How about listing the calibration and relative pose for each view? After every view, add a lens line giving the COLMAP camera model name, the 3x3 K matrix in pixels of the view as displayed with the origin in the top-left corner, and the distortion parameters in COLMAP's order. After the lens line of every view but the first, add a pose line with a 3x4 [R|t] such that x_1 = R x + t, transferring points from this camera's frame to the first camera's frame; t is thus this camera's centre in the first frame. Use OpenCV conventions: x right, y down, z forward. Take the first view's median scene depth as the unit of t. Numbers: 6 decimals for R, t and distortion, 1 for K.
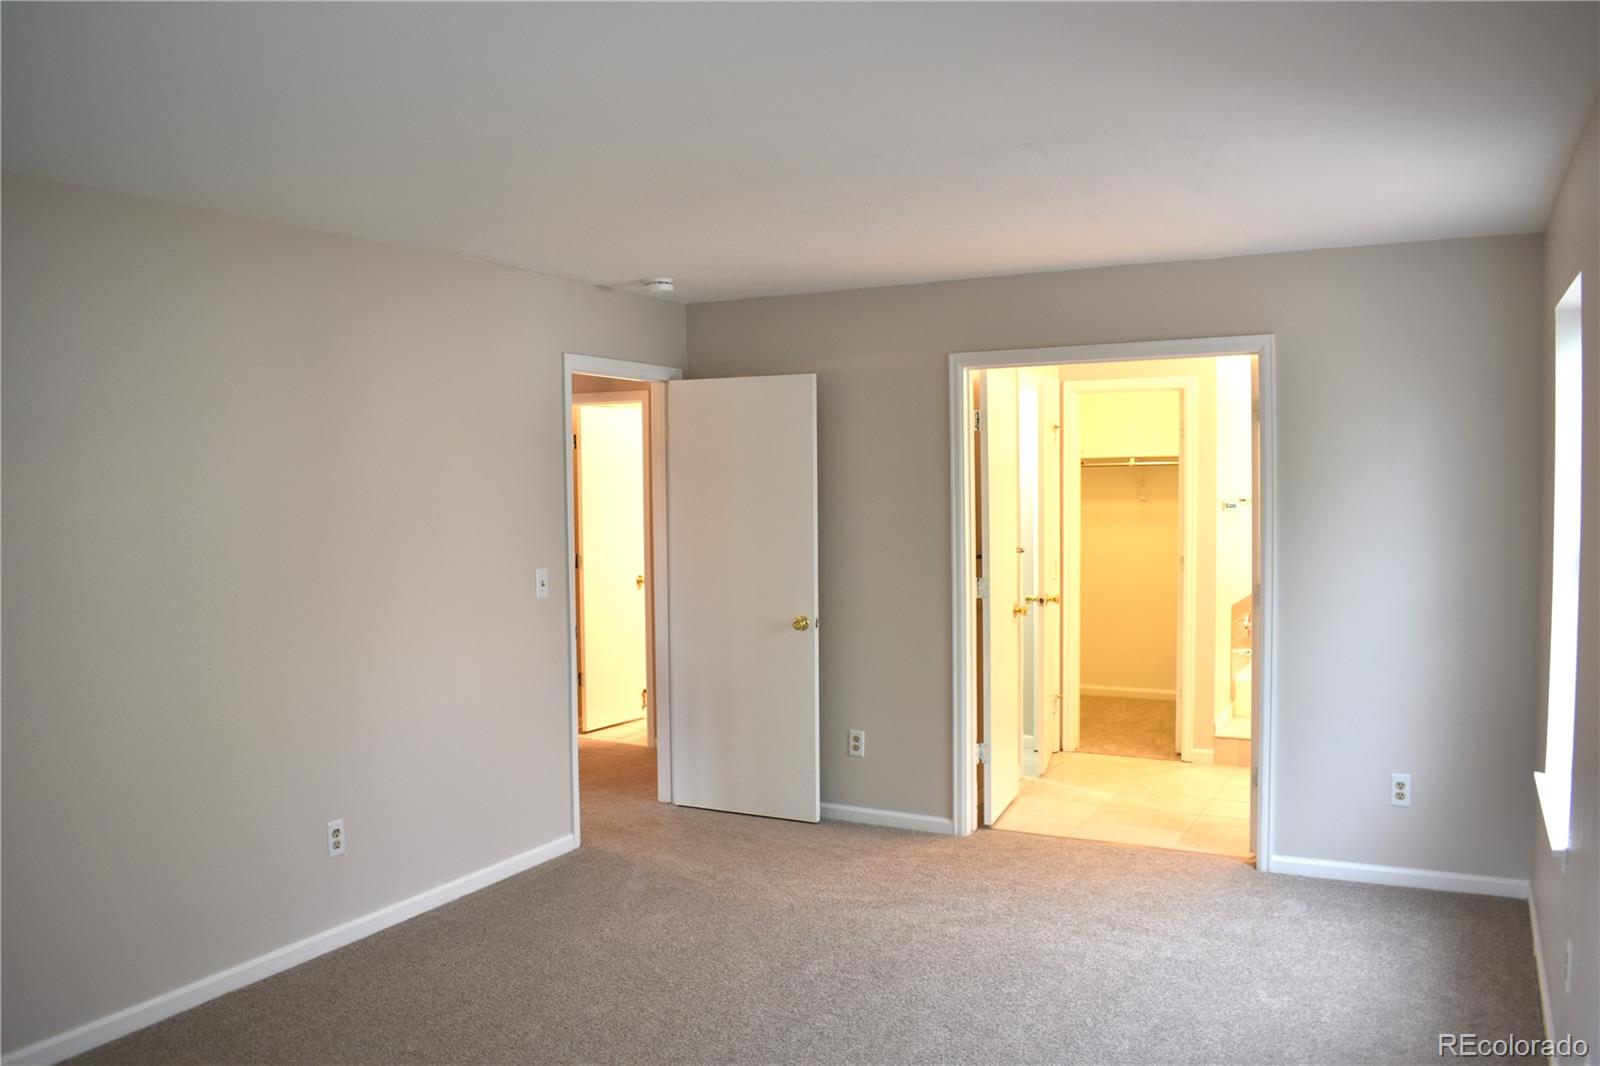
lens RADIAL K [[1277.9, 0, 800.0], [0, 1277.9, 533.0], [0, 0, 1]] dist [-0.001016, 0.000919]
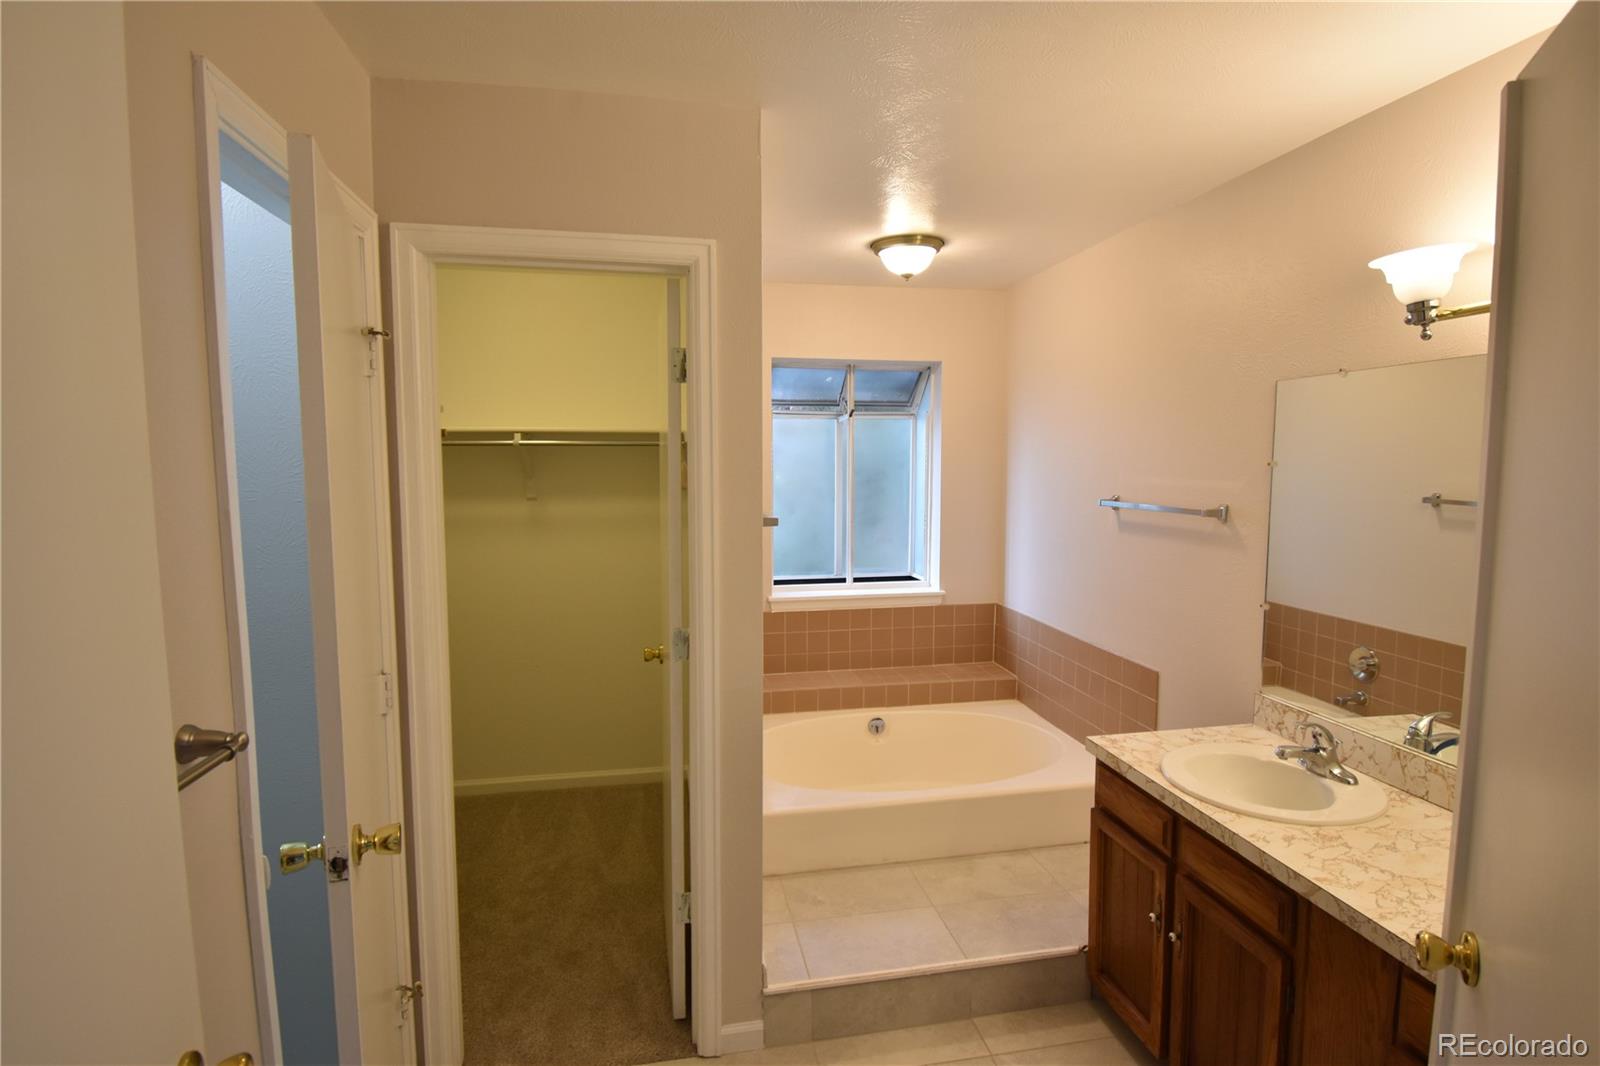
lens RADIAL K [[787.0, 0, 800.0], [0, 787.0, 533.0], [0, 0, 1]] dist [0.002211, 0.000102]
pose [[0.793639, -0.053291, 0.606051, 0.157201], [0.021117, 0.997969, 0.060100, -0.035549], [-0.608023, -0.034899, 0.793152, 0.739980]]
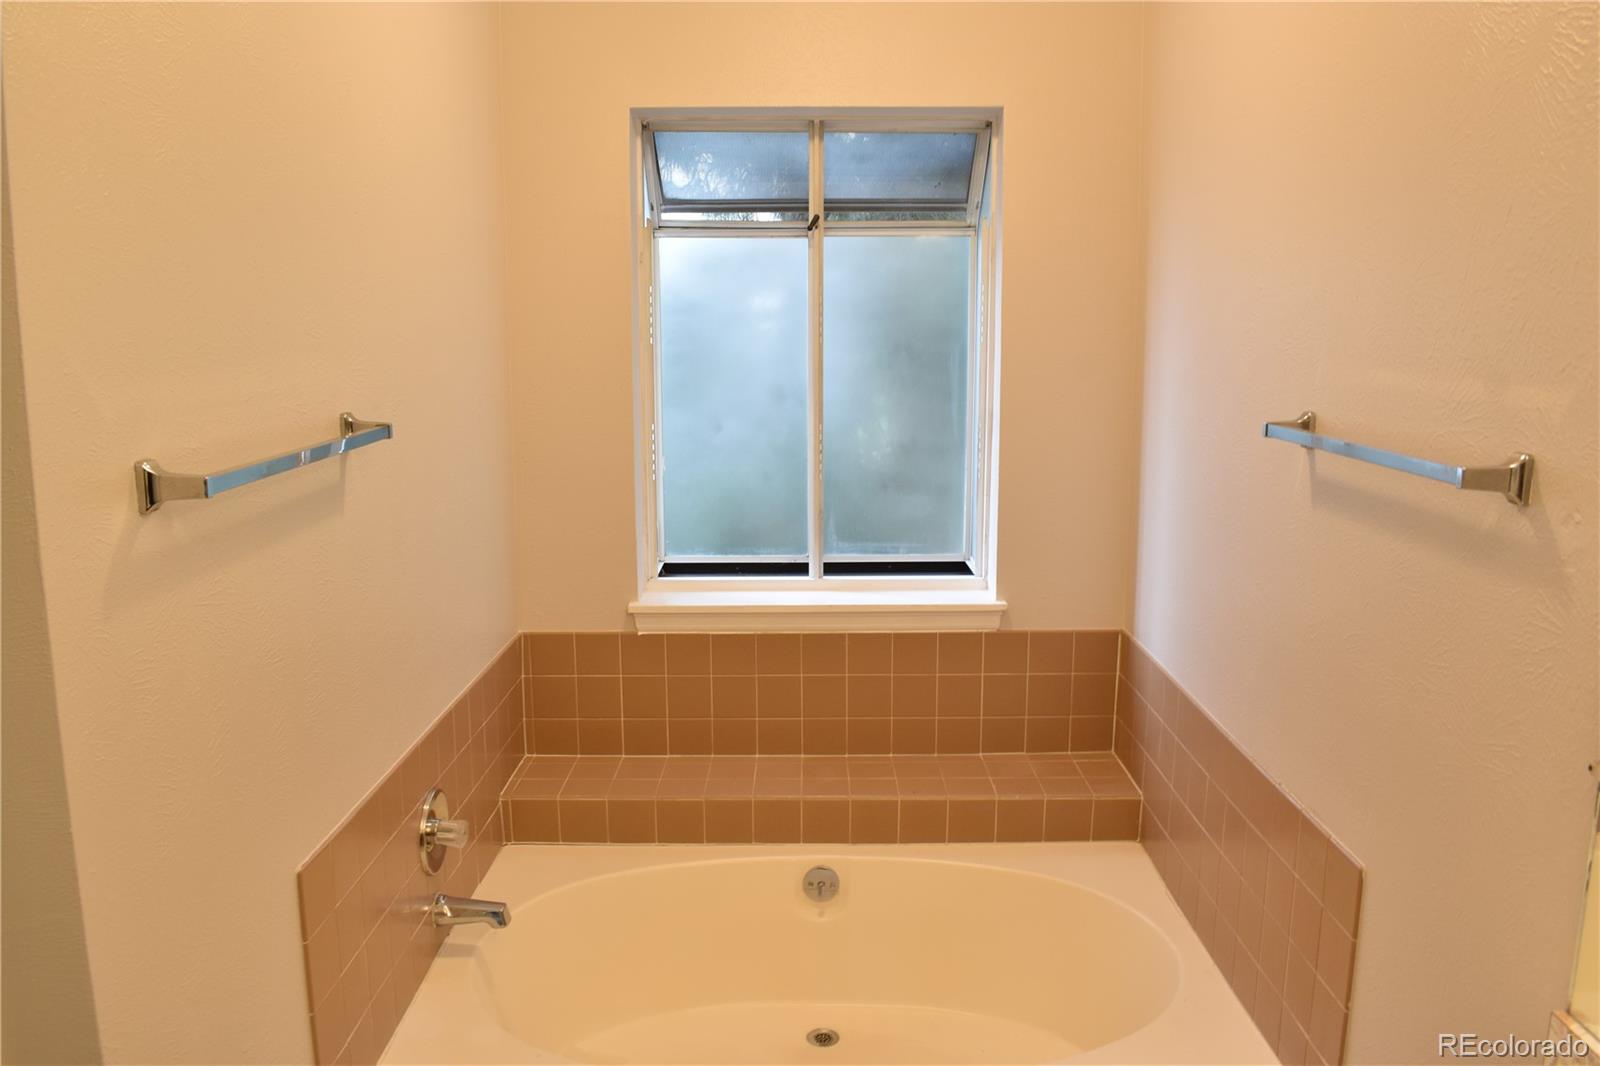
lens RADIAL K [[1277.9, 0, 800.0], [0, 1277.9, 533.0], [0, 0, 1]] dist [-0.001016, 0.000919]
pose [[0.887377, -0.074446, 0.454994, 0.237109], [0.015681, 0.991180, 0.131593, -0.037581], [-0.460777, -0.109638, 0.880718, 0.756932]]
